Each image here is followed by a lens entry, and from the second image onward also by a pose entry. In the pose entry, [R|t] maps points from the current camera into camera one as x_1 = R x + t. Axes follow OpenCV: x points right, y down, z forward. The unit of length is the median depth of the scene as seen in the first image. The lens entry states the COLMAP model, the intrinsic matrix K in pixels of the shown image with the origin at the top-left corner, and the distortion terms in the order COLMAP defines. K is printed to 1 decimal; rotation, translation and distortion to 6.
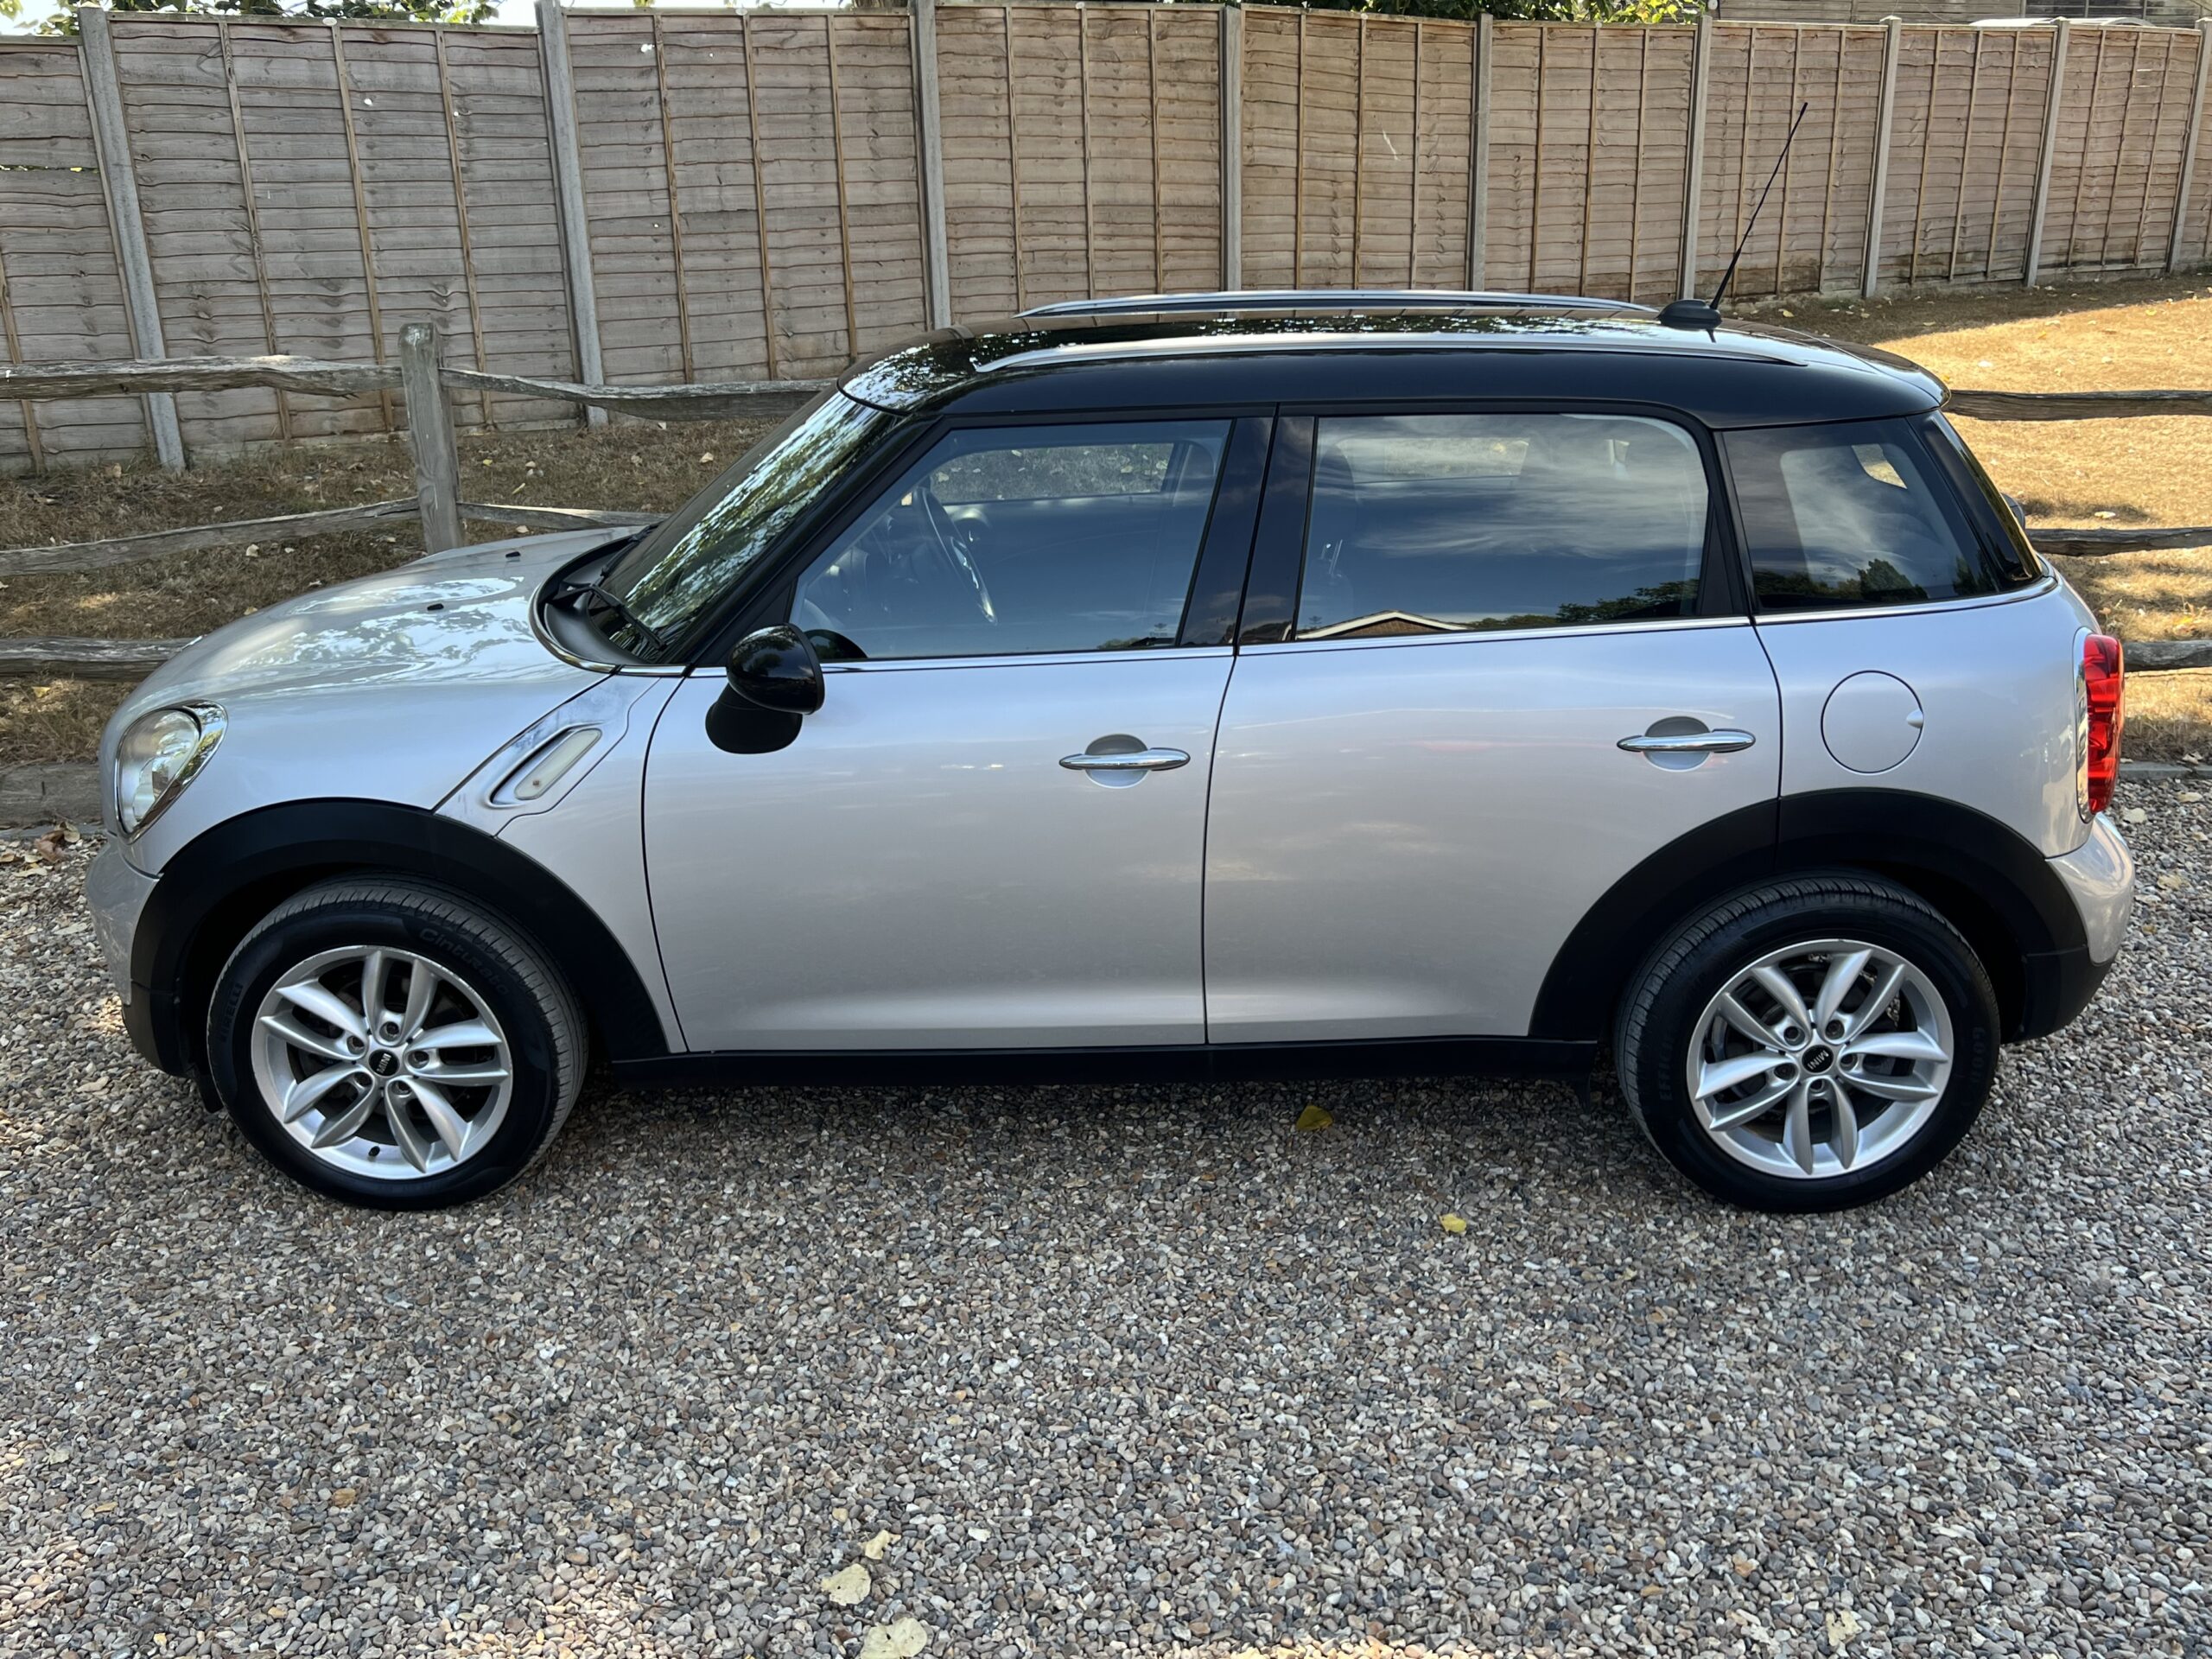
lens RADIAL K [[1883.4, 0, 1118.6], [0, 1883.4, 831.5], [0, 0, 1]] dist [0.040375, -0.037572]
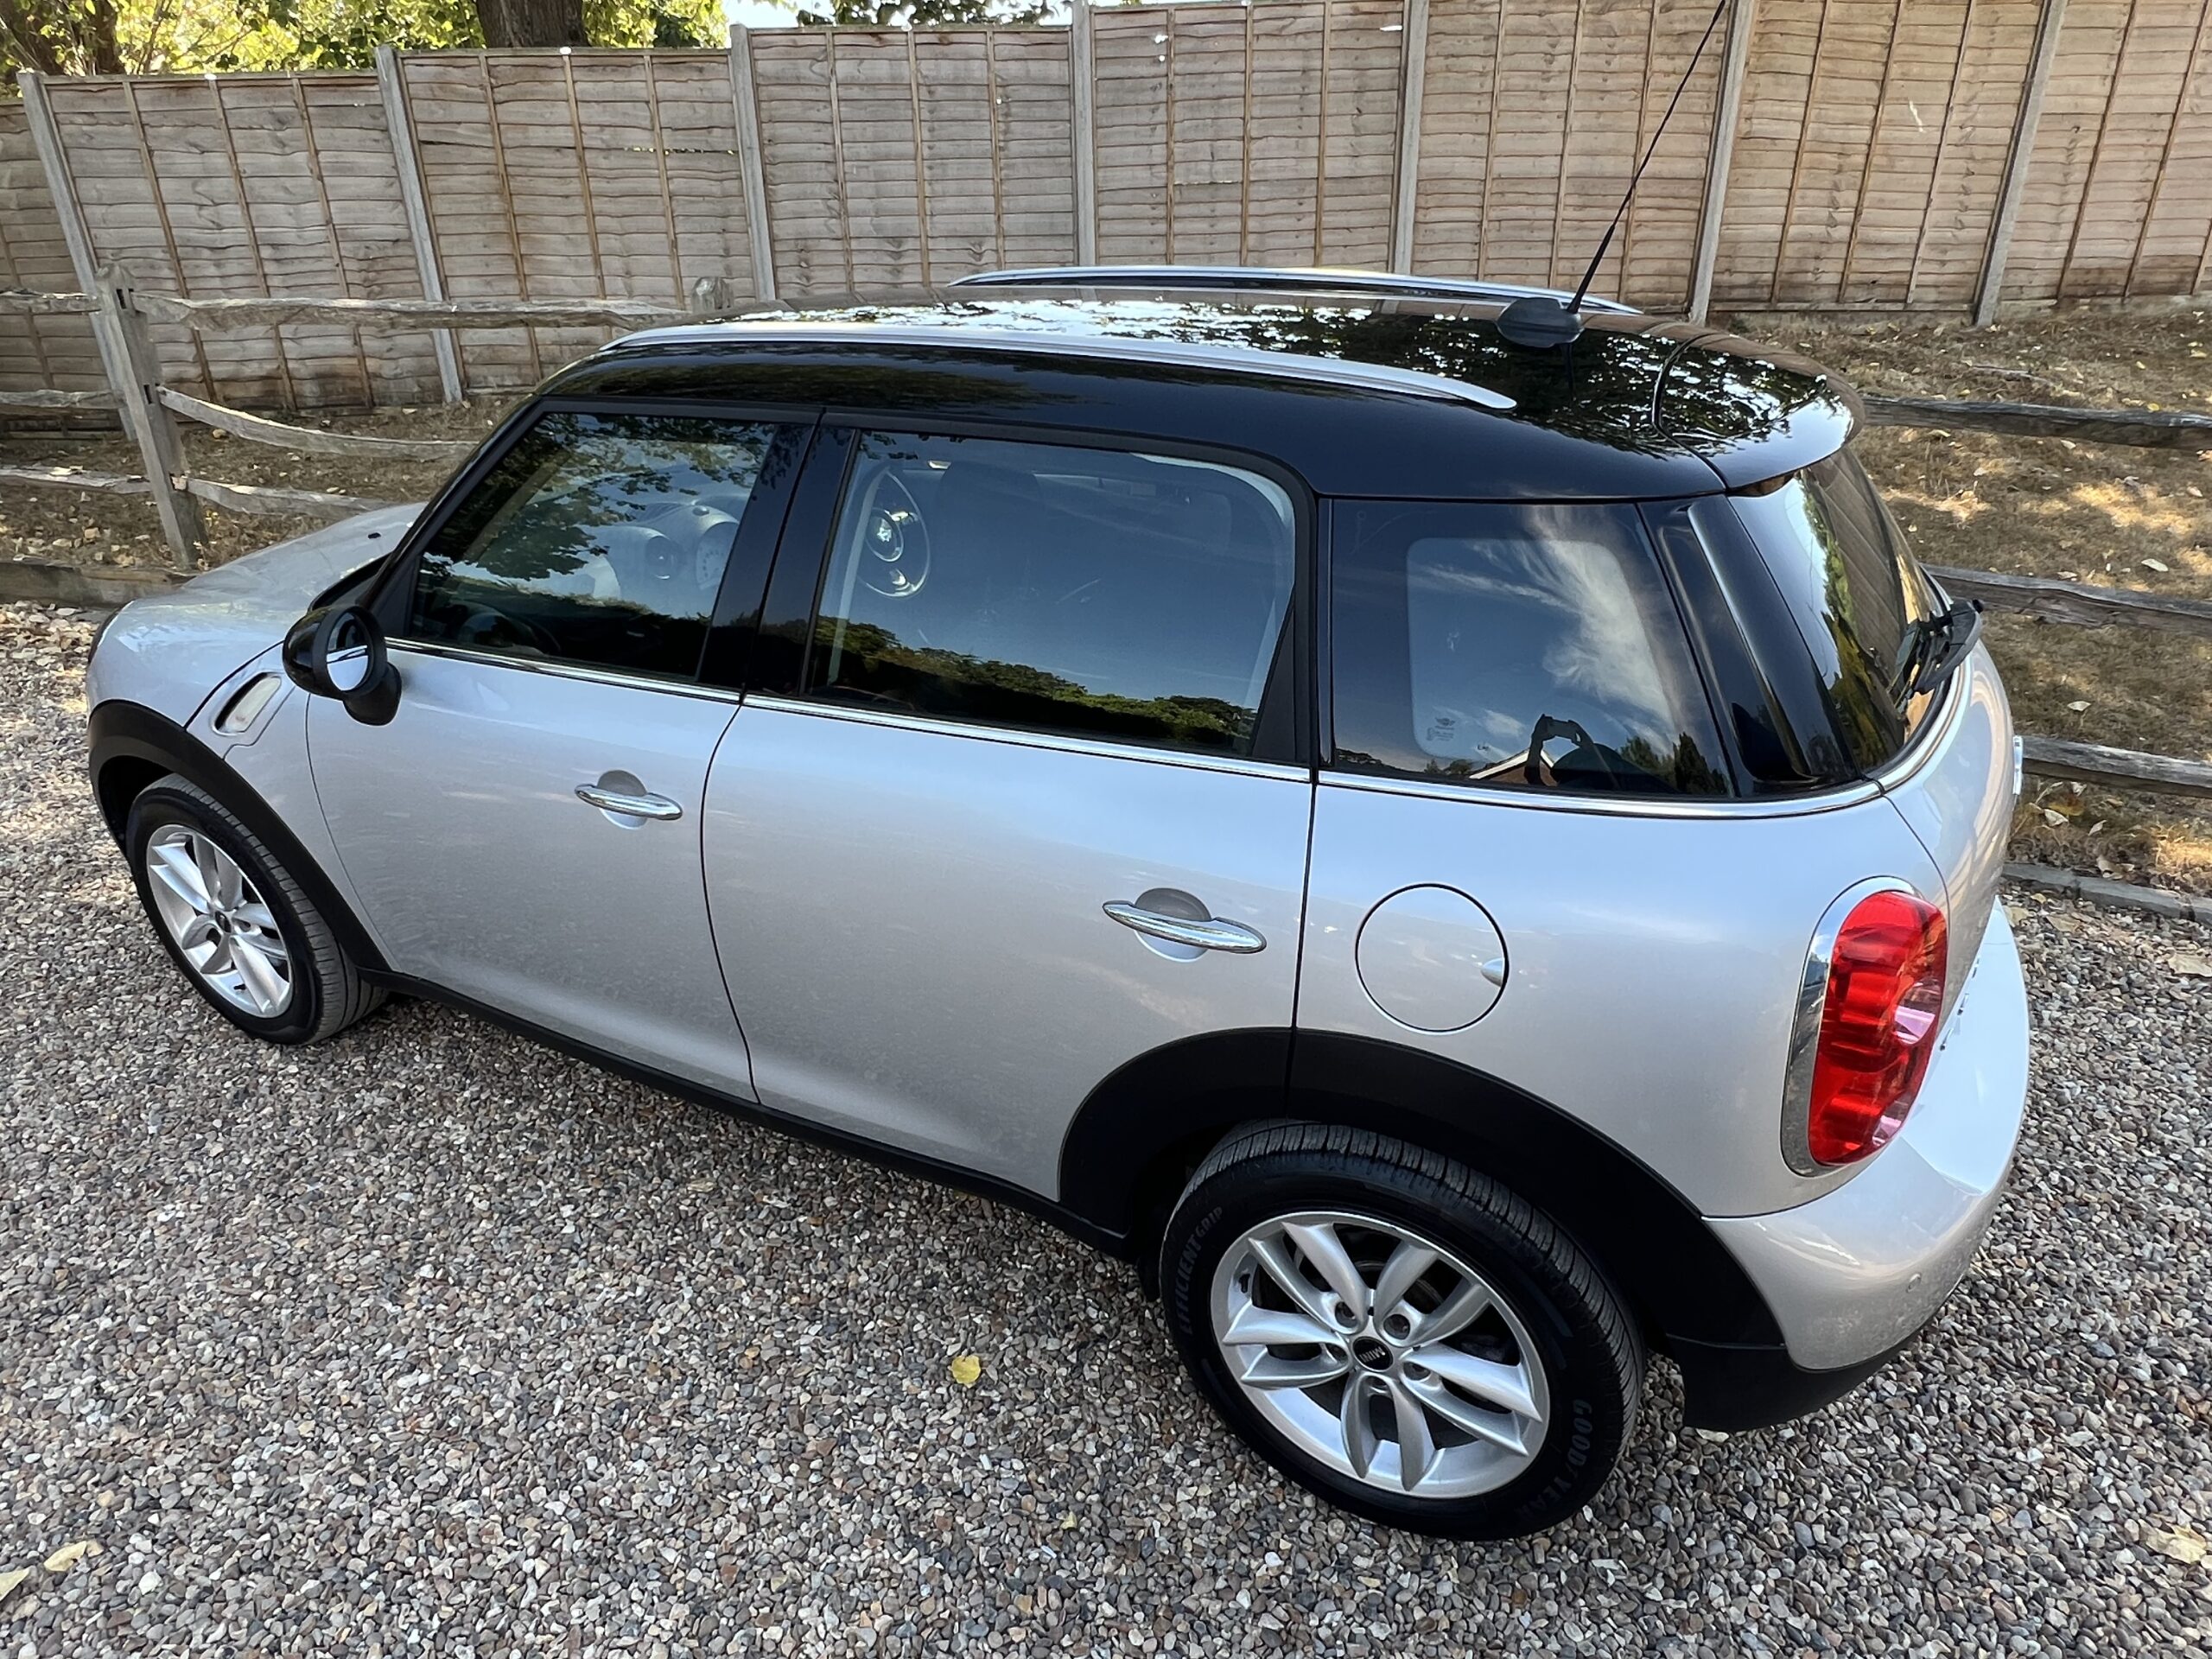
lens RADIAL K [[1356.4, 0, 1103.6], [0, 1356.4, 833.5], [0, 0, 1]] dist [-0.005519, 0.002005]
pose [[0.887575, 0.200477, -0.414753, 0.158547], [-0.145714, 0.976290, 0.160077, -0.053042], [0.437011, -0.081645, 0.895743, 0.169252]]
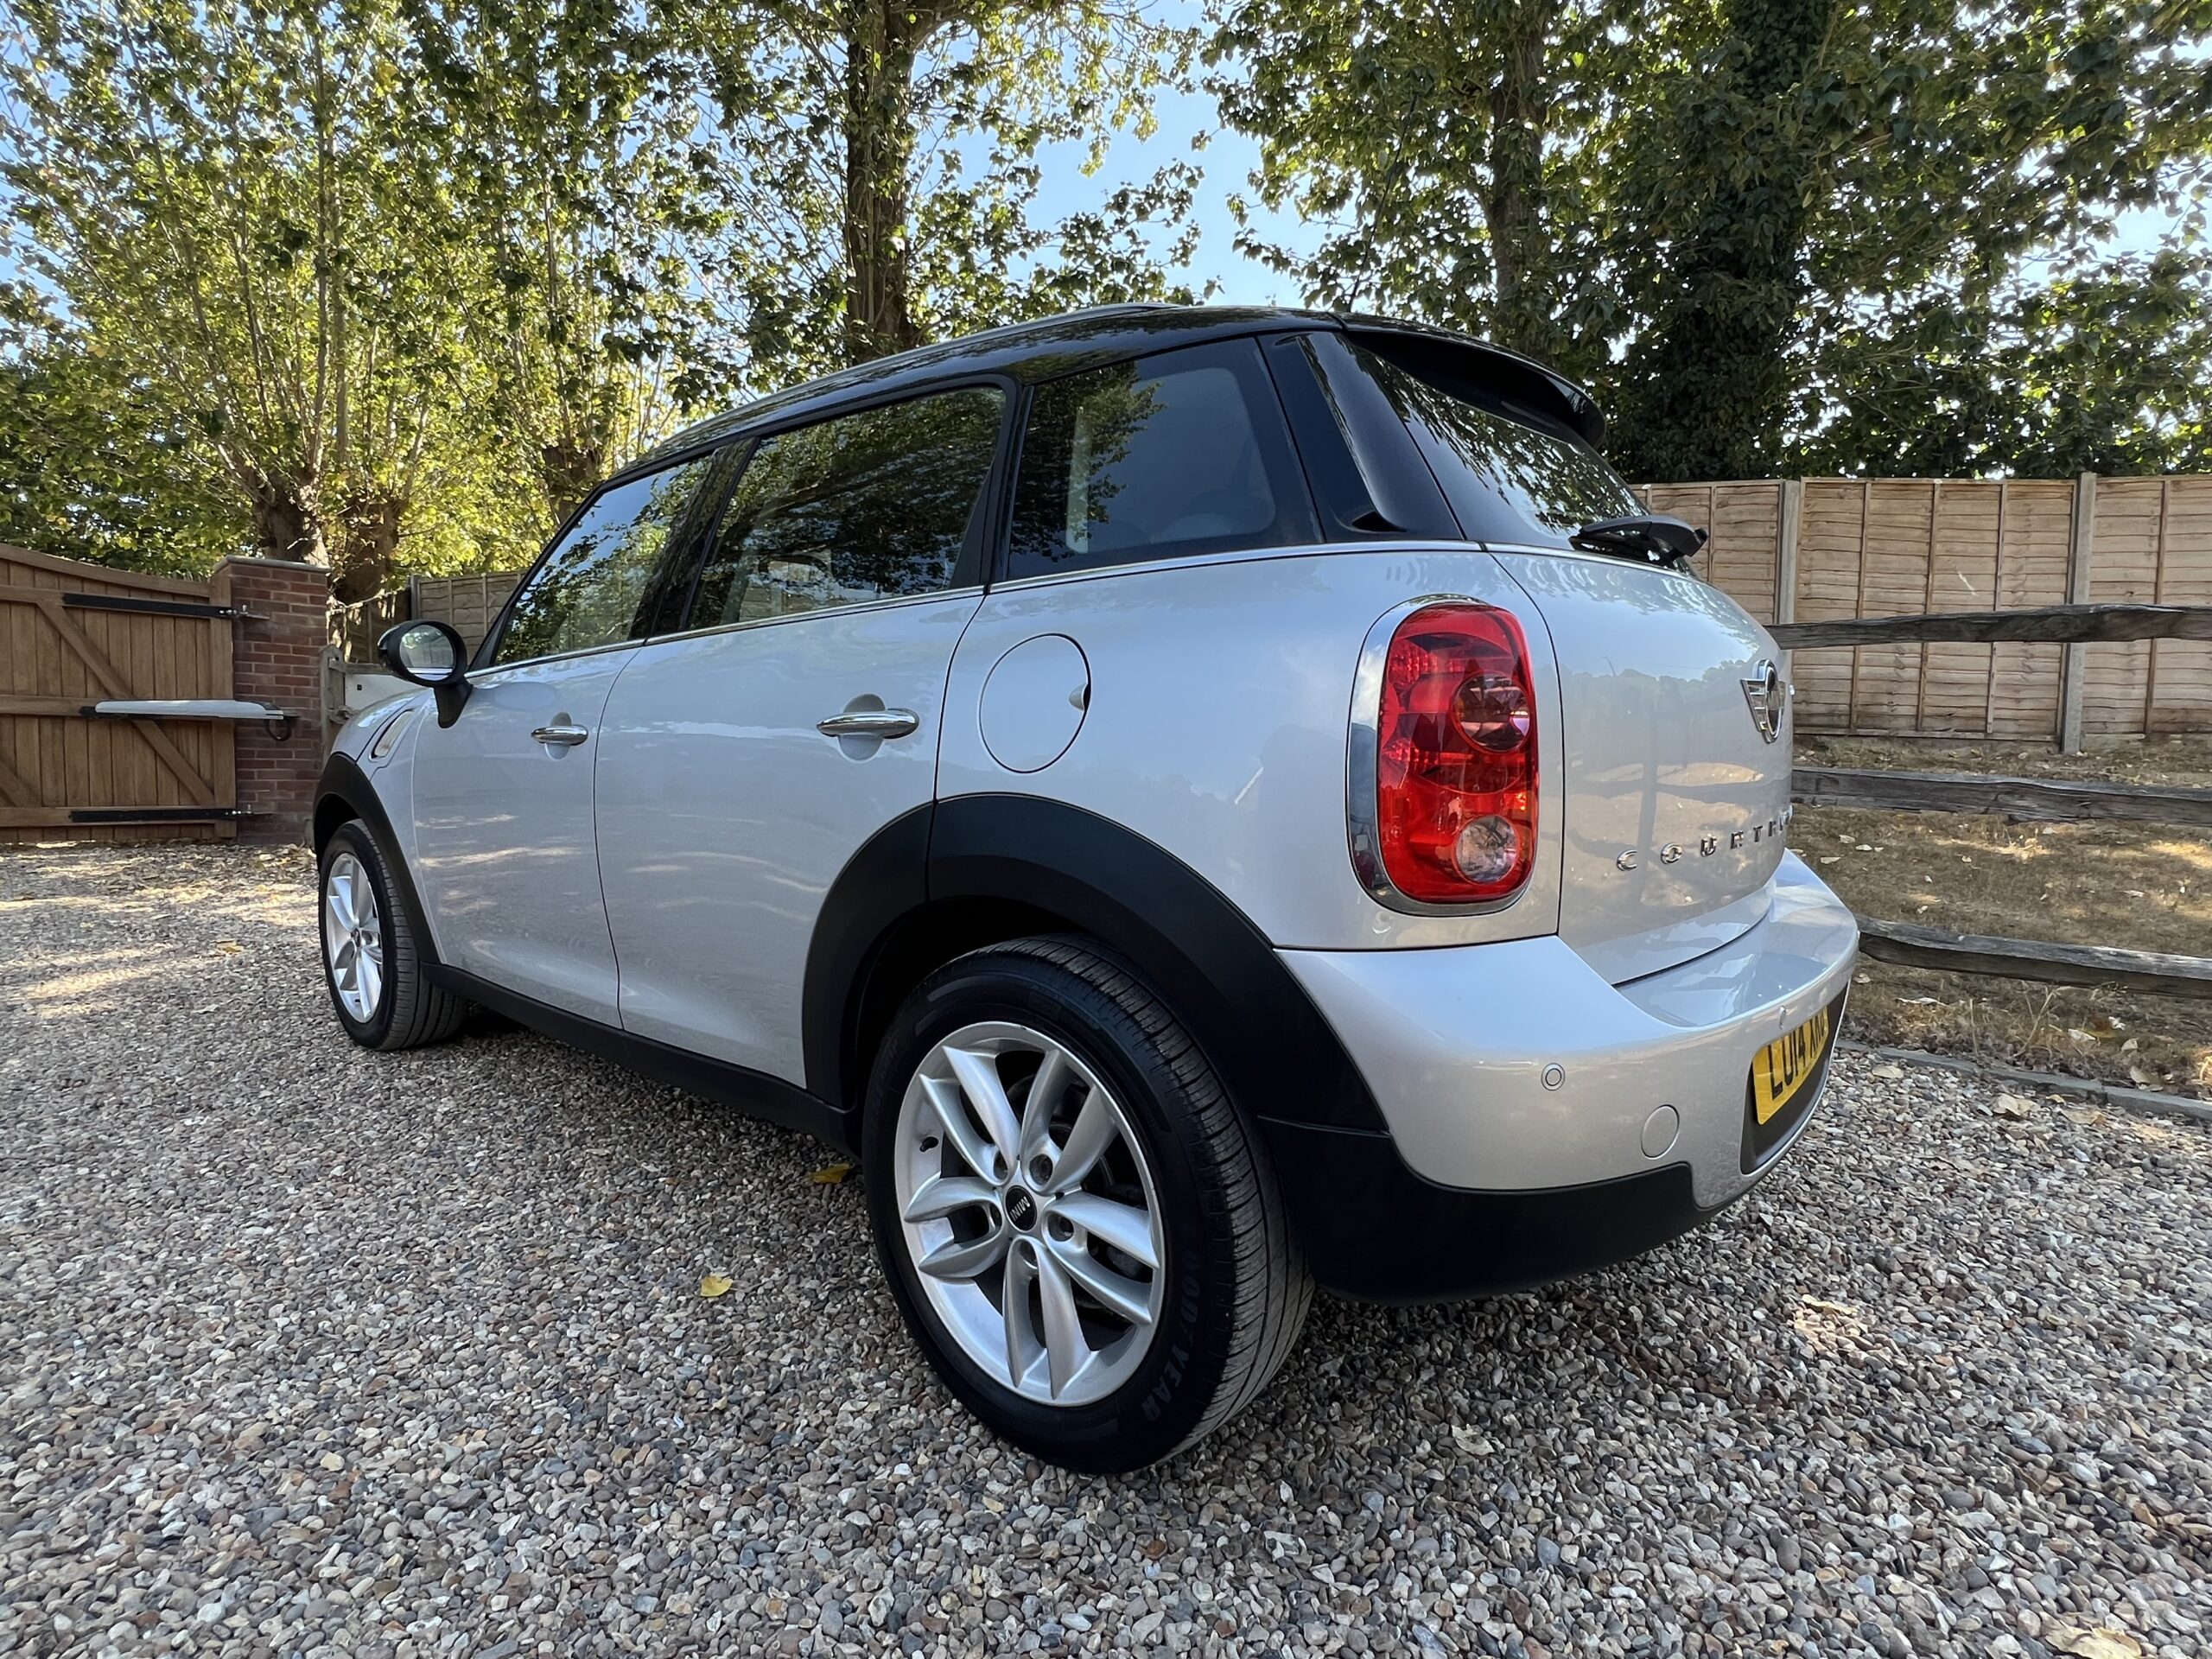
lens RADIAL K [[1121.1, 0, 1104.1], [0, 1121.1, 832.4], [0, 0, 1]] dist [-0.006347, 0.002147]
pose [[0.764097, 0.077090, -0.640479, 0.223871], [-0.226090, 0.961863, -0.153955, 0.015227], [0.604185, 0.262442, 0.752386, 0.234080]]
